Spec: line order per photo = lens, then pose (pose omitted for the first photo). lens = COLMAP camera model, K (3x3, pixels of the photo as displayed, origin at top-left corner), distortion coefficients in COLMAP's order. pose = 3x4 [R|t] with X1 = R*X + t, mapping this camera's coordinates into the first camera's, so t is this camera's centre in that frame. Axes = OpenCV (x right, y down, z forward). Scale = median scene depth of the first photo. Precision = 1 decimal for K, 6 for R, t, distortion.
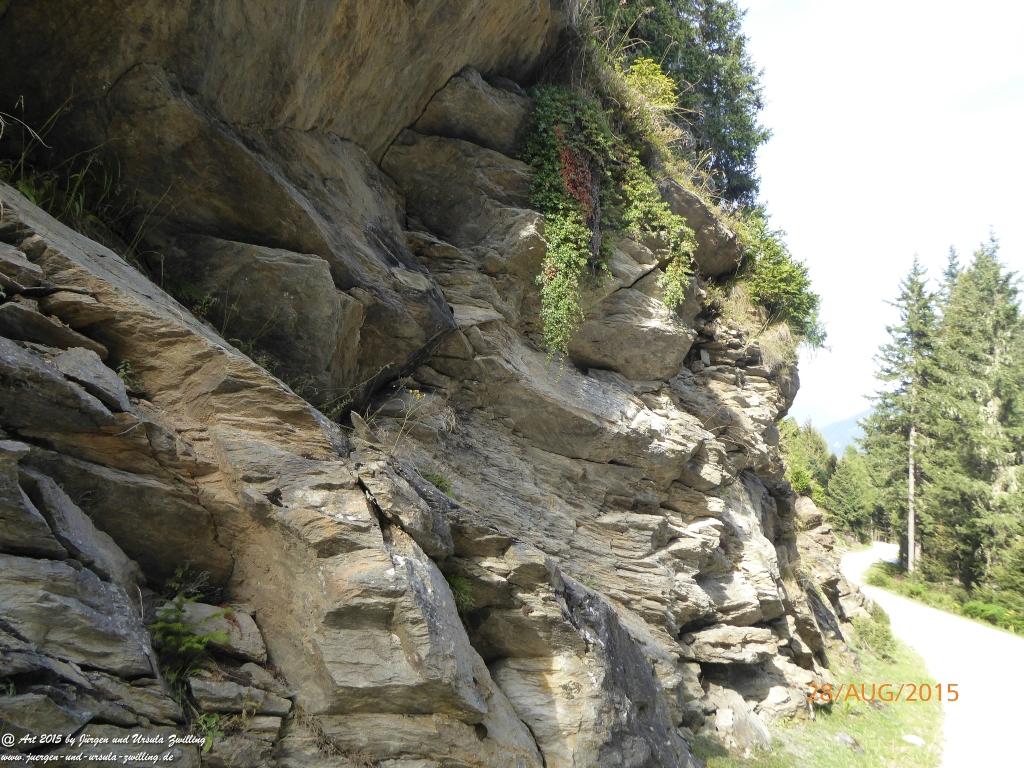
lens RADIAL K [[849.2, 0, 512.4], [0, 849.2, 366.4], [0, 0, 1]] dist [0.005508, -0.001804]
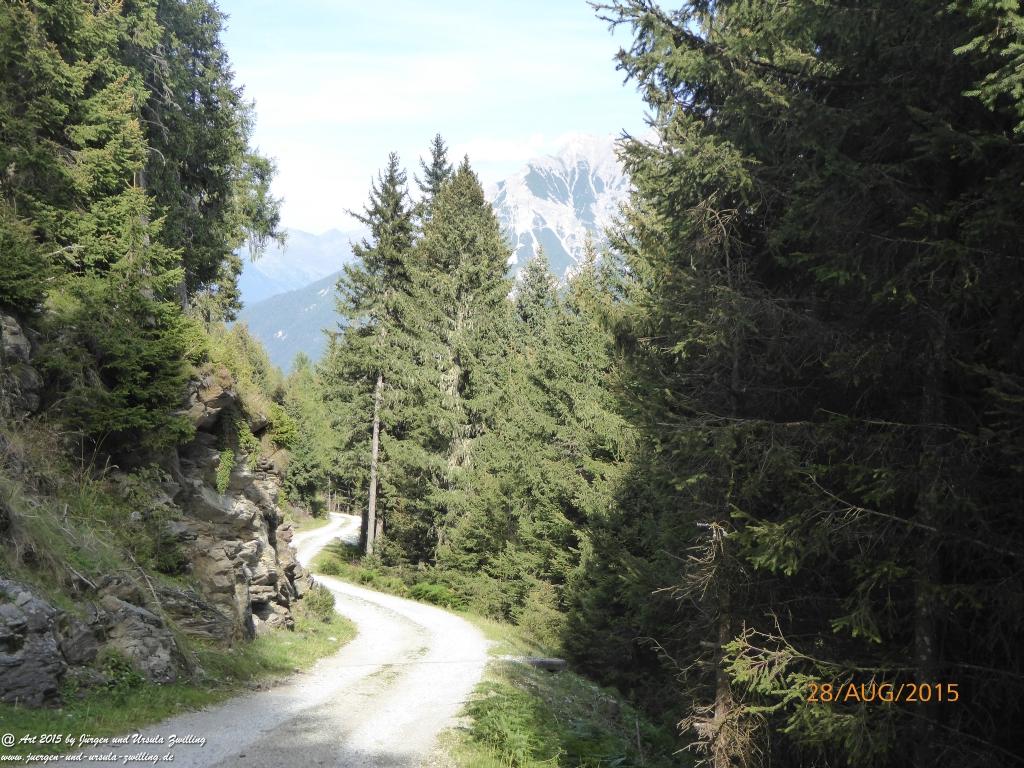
lens RADIAL K [[2470.7, 0, 512.0], [0, 2470.7, 384.0], [0, 0, 1]] dist [0.122180, 0.132932]
pose [[0.894717, -0.017361, 0.446296, -0.568654], [-0.053543, 0.987869, 0.145769, -0.335912], [-0.443412, -0.154319, 0.882933, -1.385567]]
